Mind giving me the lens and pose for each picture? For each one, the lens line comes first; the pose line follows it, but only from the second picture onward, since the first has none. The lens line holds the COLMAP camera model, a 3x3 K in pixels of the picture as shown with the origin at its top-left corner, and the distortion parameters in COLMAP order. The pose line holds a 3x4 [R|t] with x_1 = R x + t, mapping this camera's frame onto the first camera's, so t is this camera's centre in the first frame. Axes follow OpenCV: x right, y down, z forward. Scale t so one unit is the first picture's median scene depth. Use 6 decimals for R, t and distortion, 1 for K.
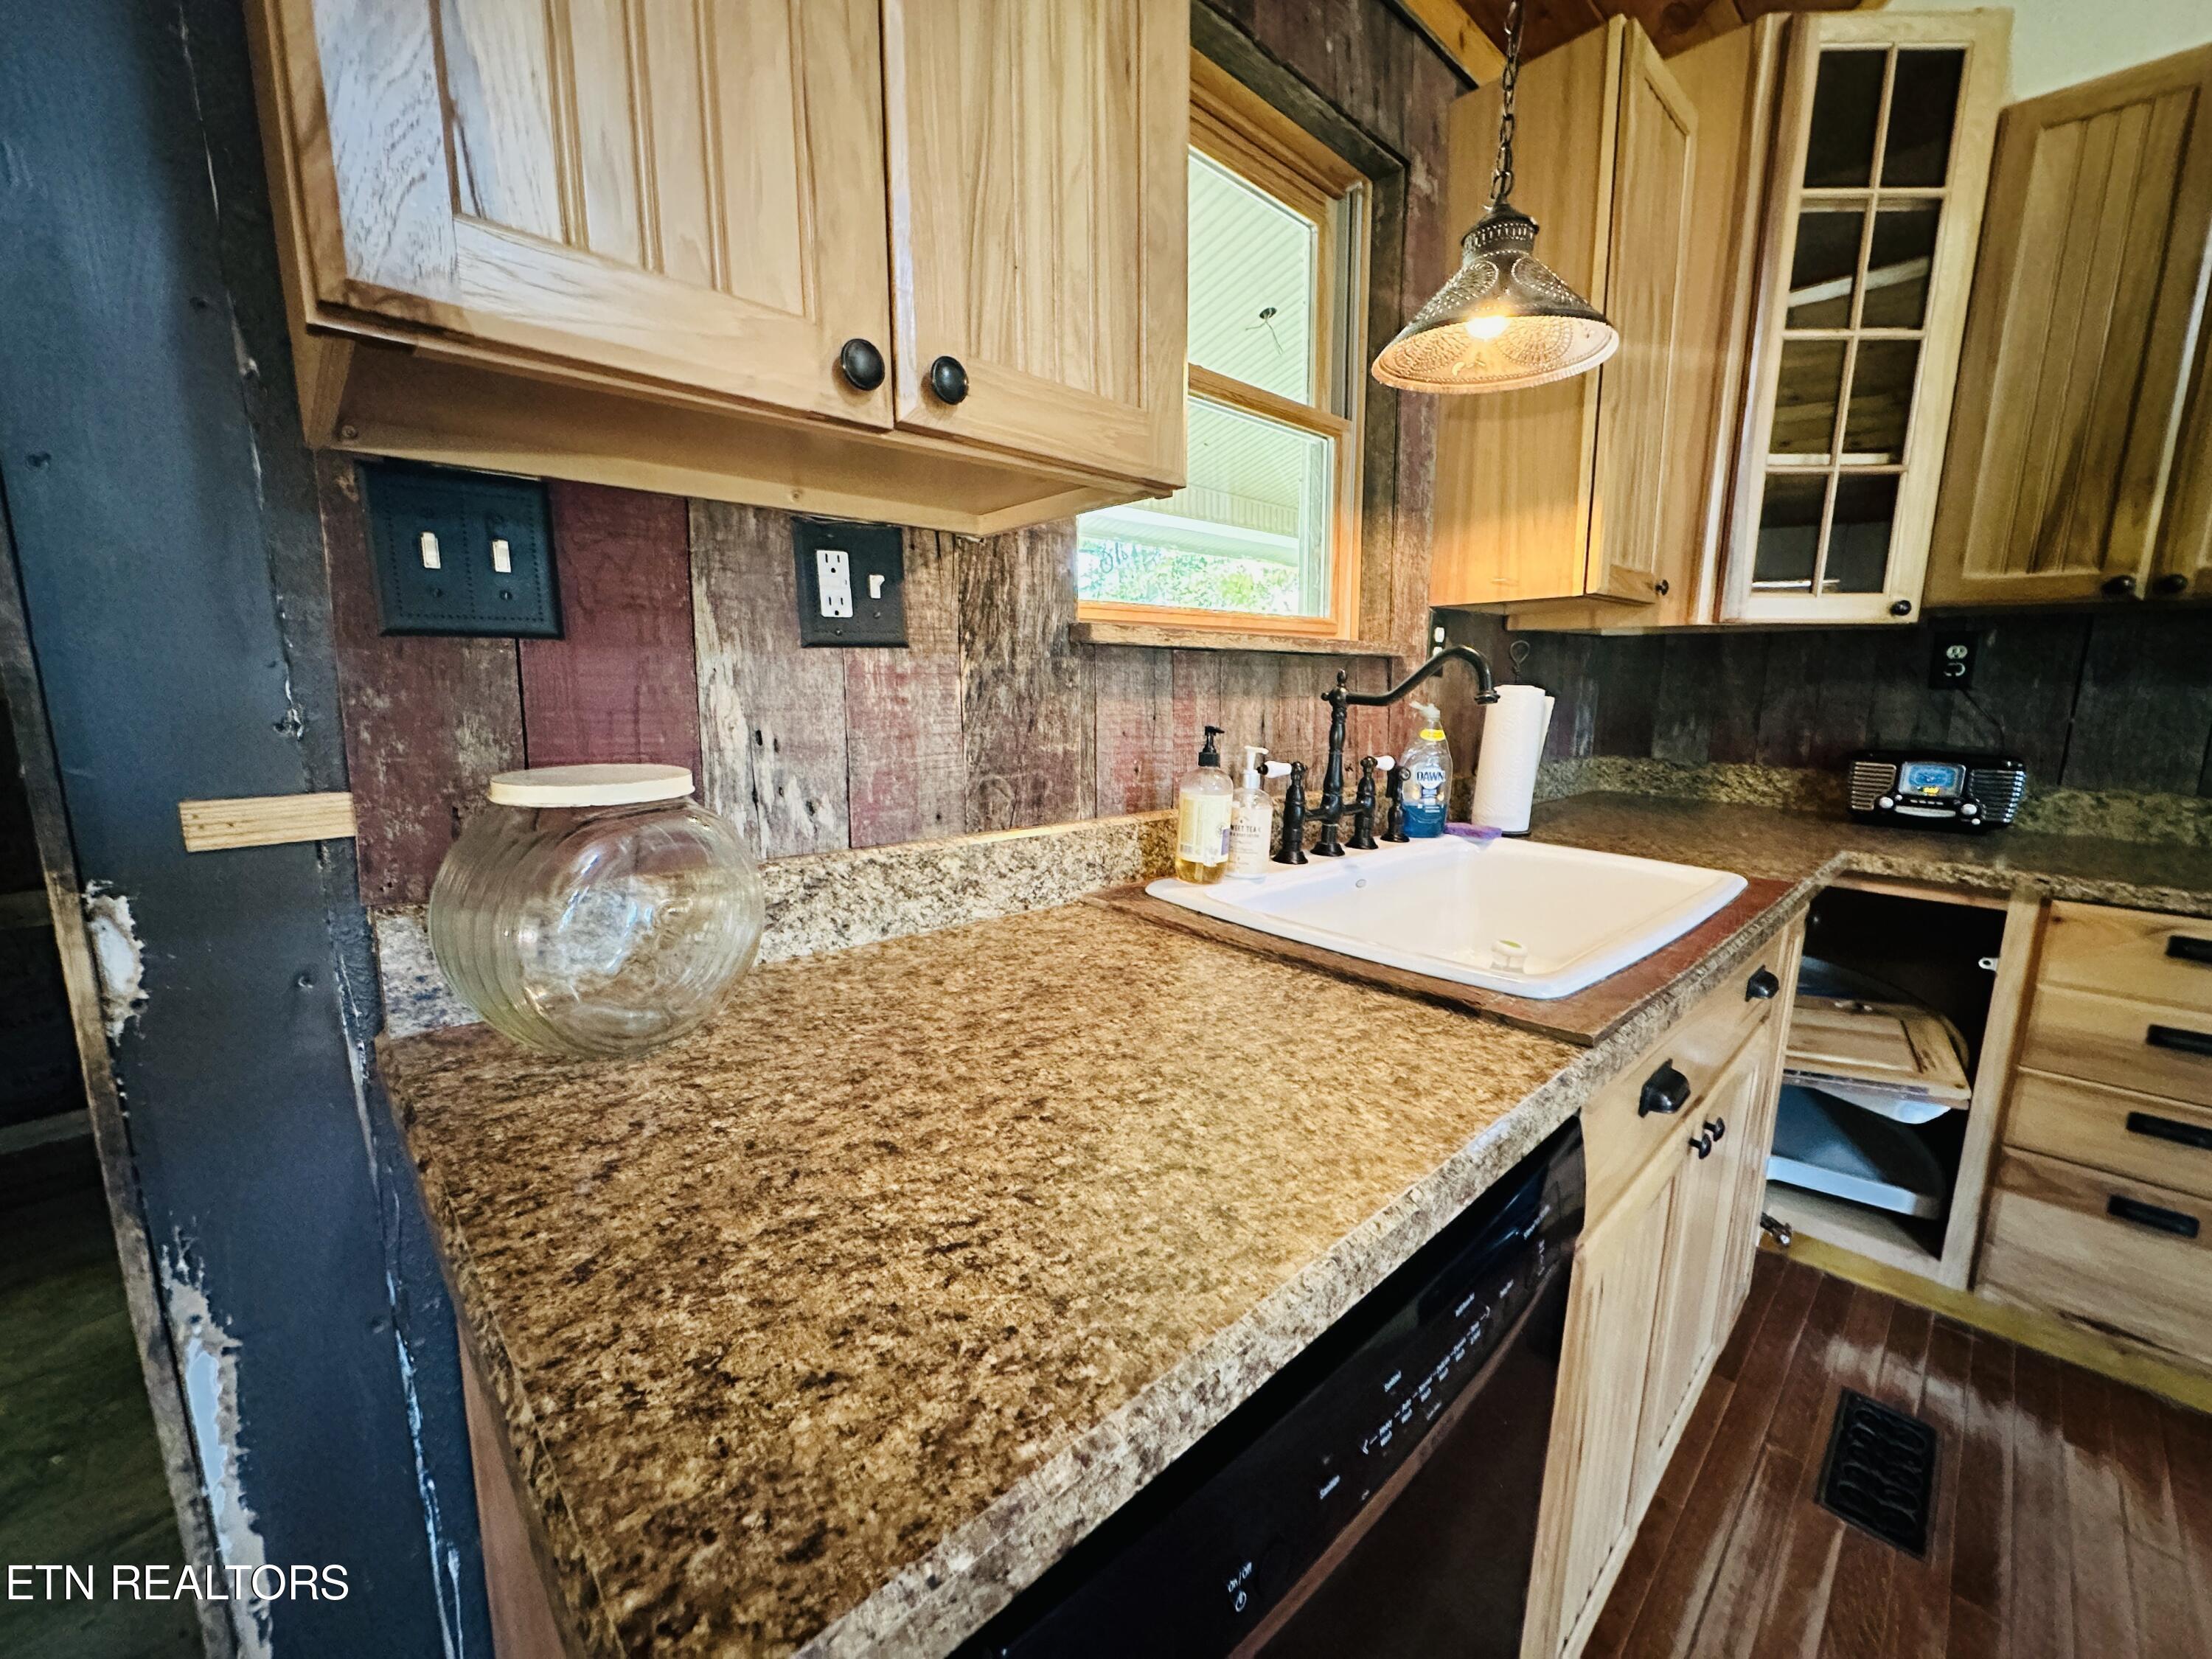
lens RADIAL K [[880.7, 0, 1103.7], [0, 880.7, 827.8], [0, 0, 1]] dist [-0.001426, 0.000532]
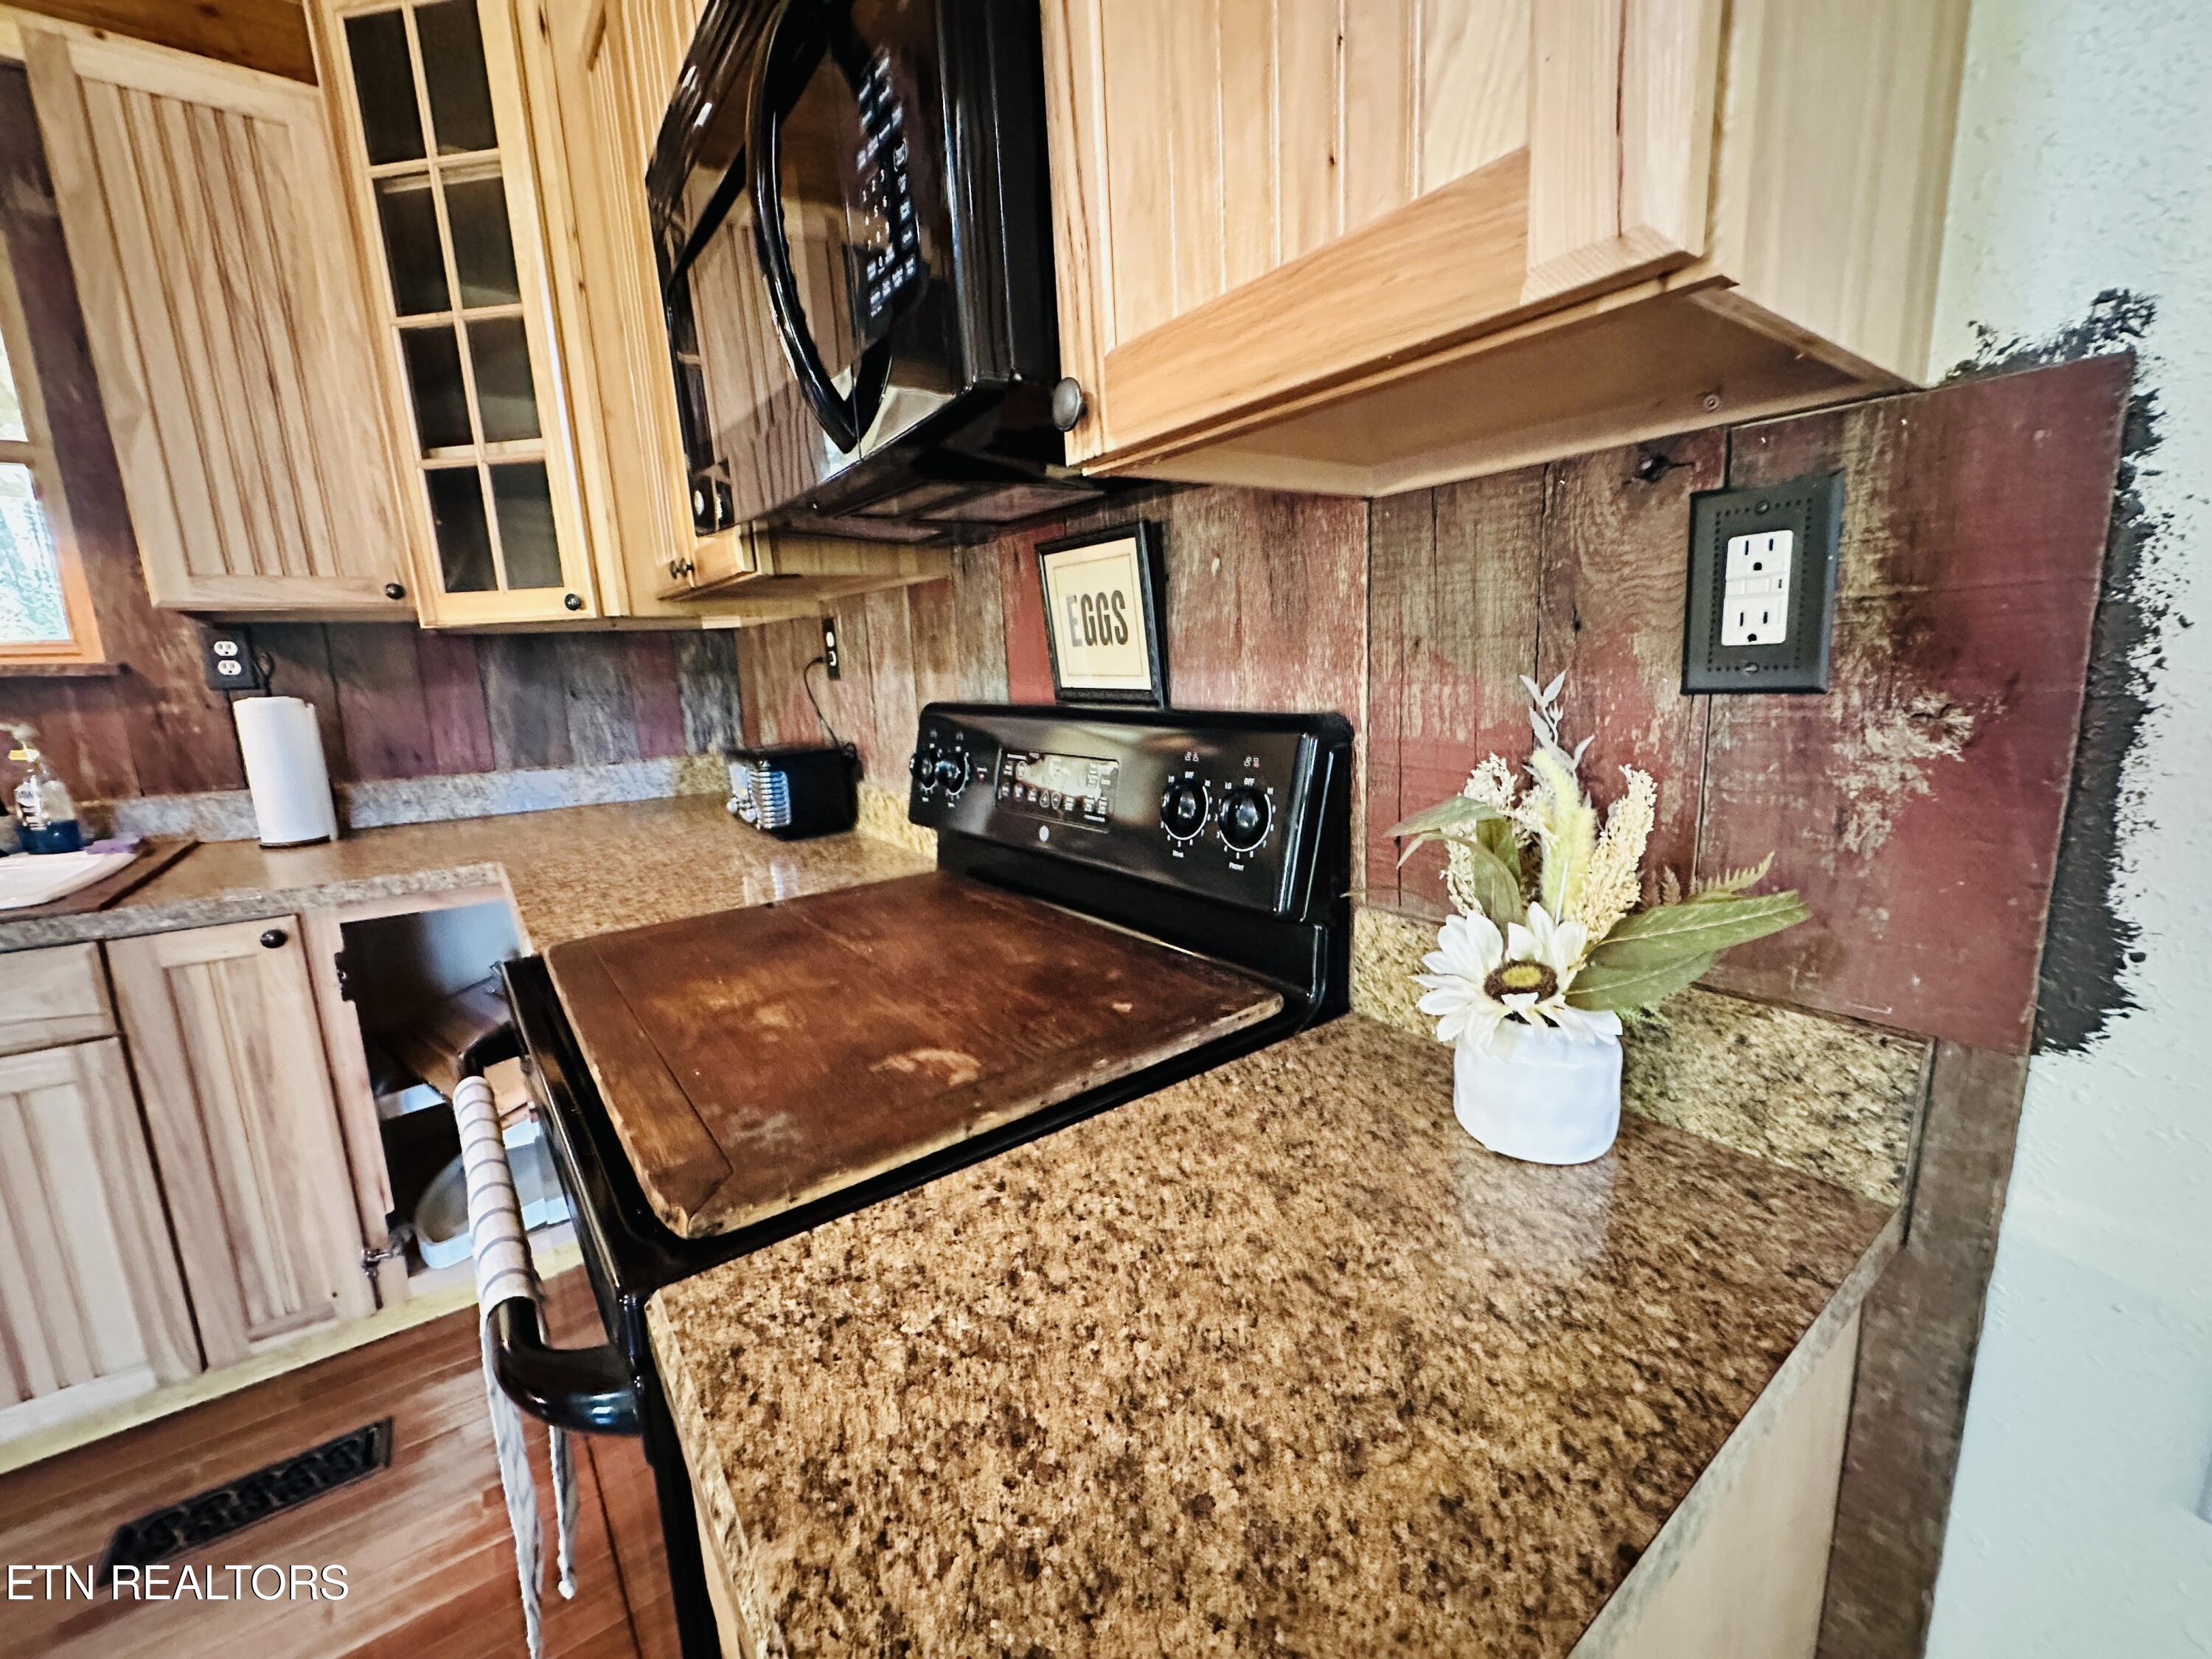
lens RADIAL K [[875.9, 0, 1106.0], [0, 875.9, 829.5], [0, 0, 1]] dist [-0.002344, -0.000131]
pose [[0.991372, -0.012886, -0.130447, 2.535475], [0.015814, 0.999645, 0.021429, -0.029825], [0.130124, -0.023307, 0.991224, 0.225706]]
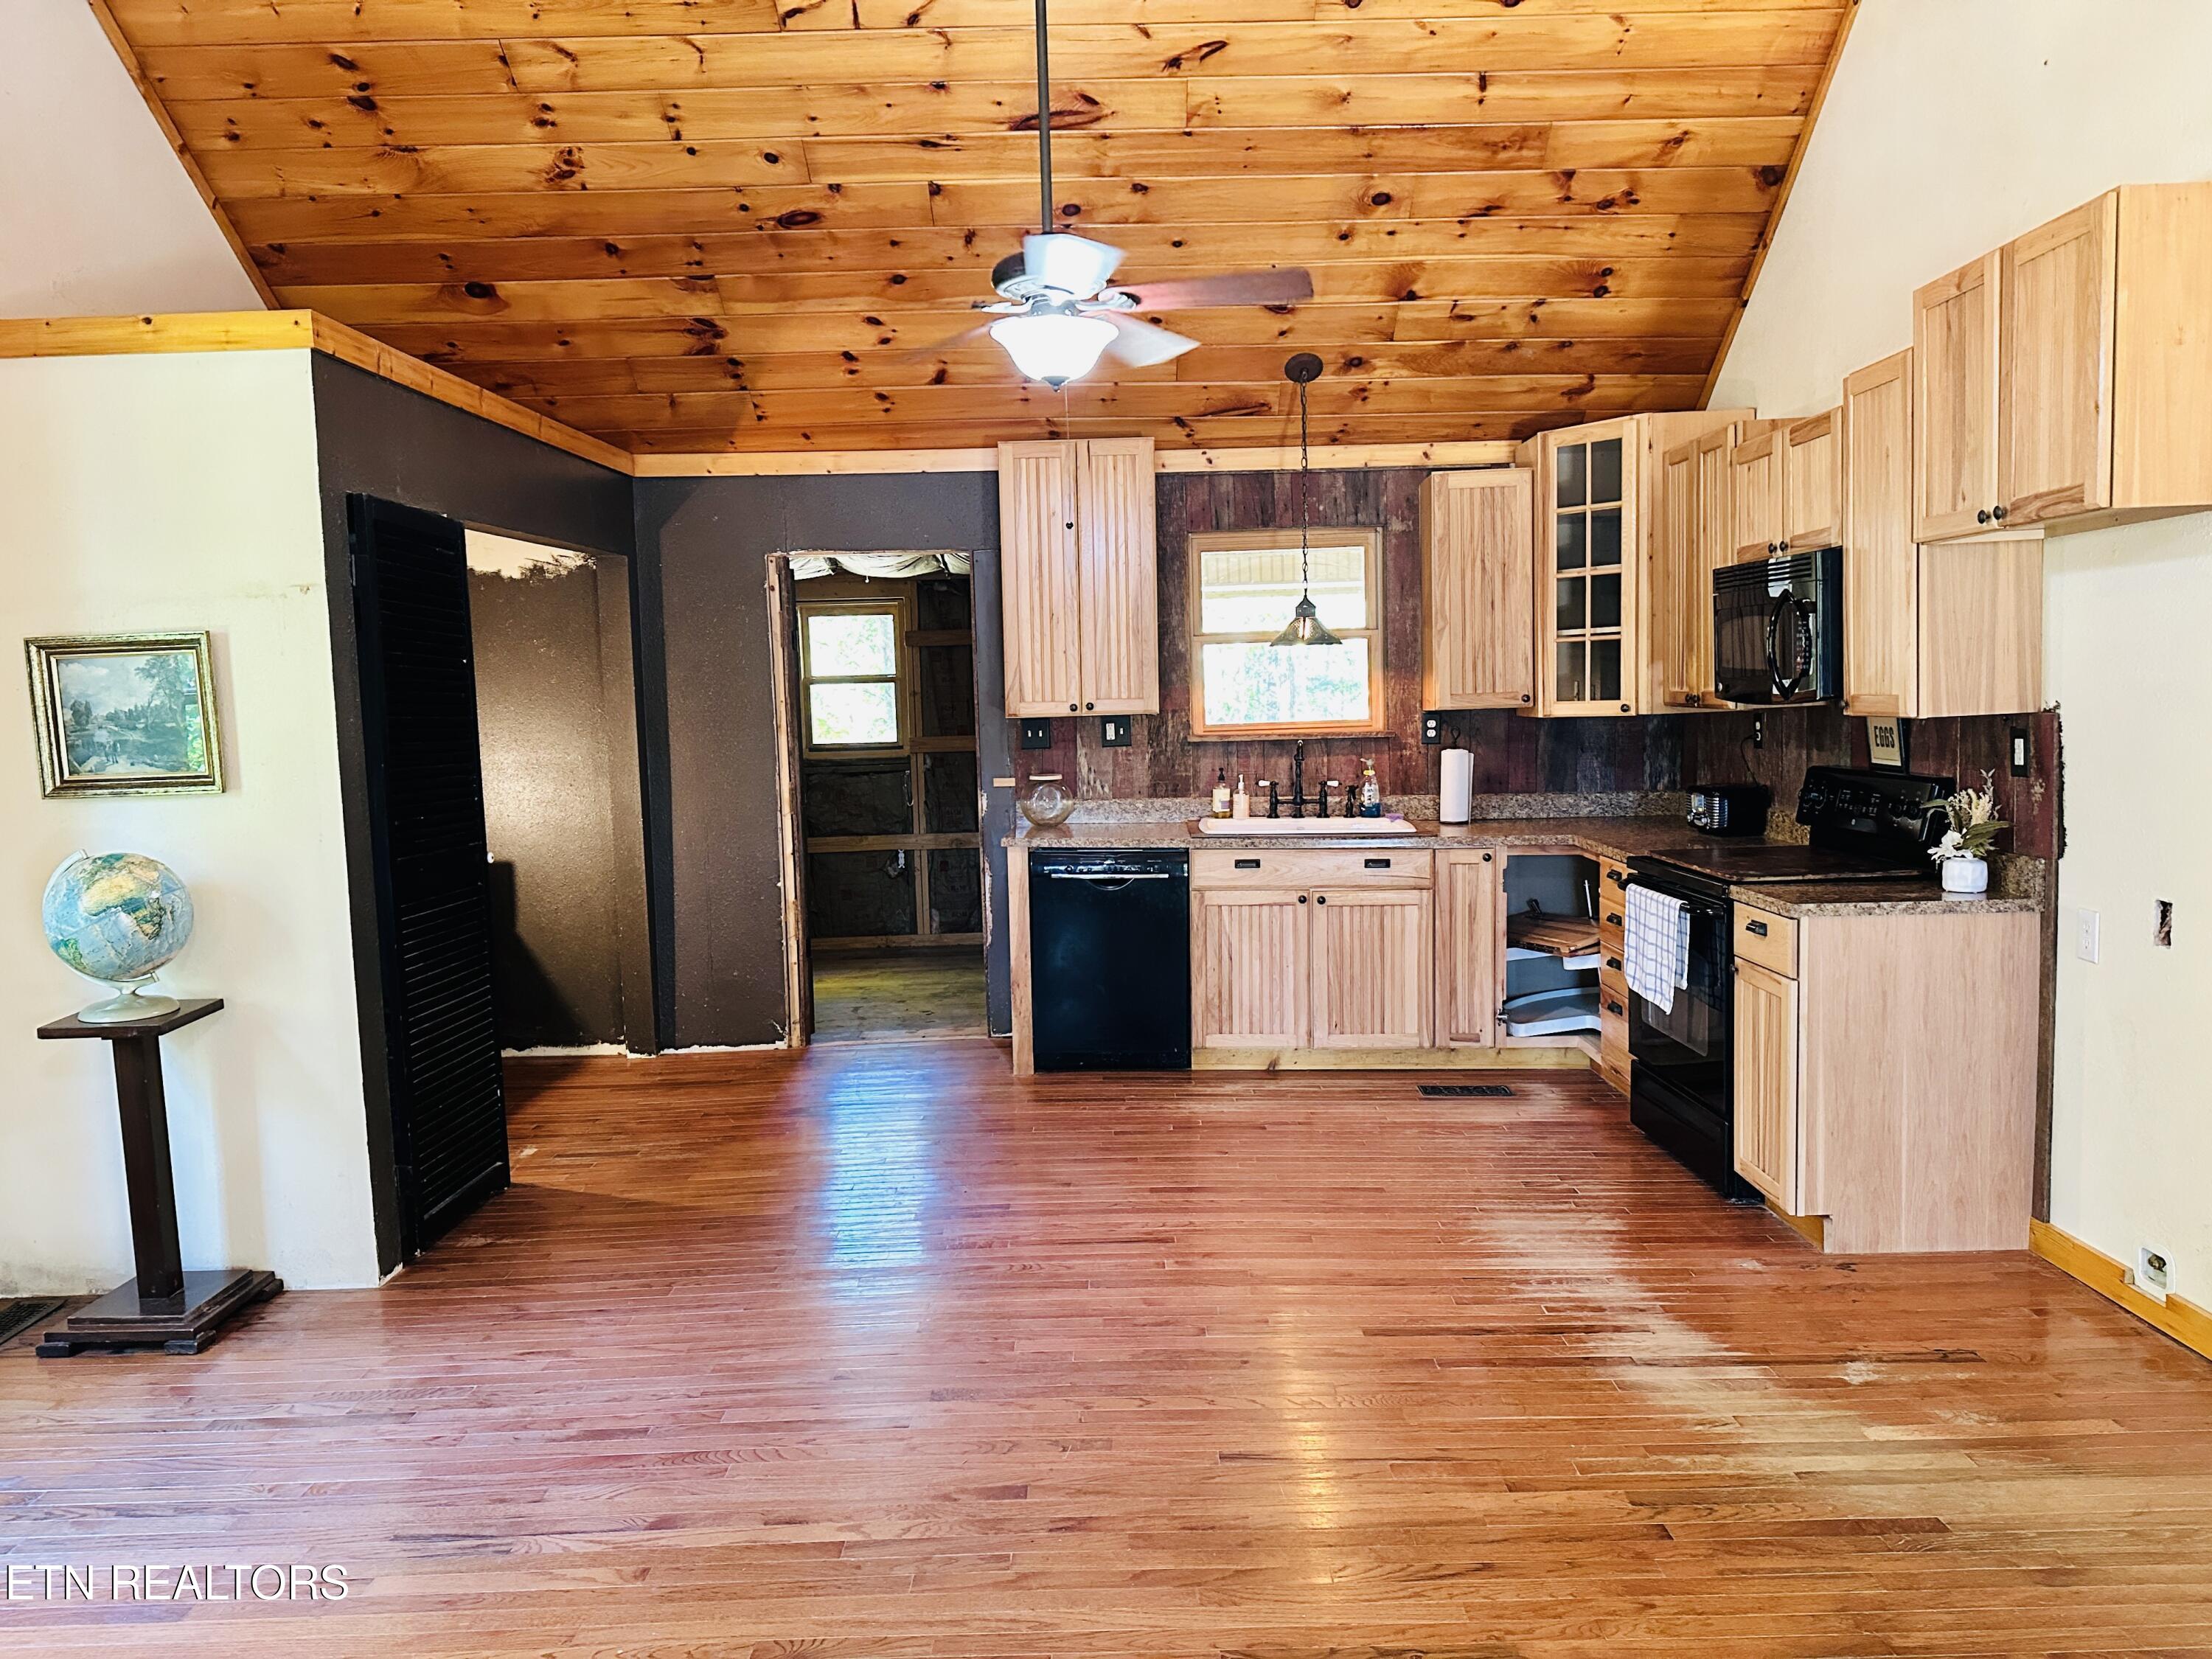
lens RADIAL K [[1527.1, 0, 1100.0], [0, 1527.1, 825.7], [0, 0, 1]] dist [0.105731, -0.154768]
pose [[0.708692, 0.036127, -0.704593, 3.896270], [-0.088614, 0.995337, -0.038095, 0.356805], [0.699931, 0.089434, 0.708589, -3.340678]]
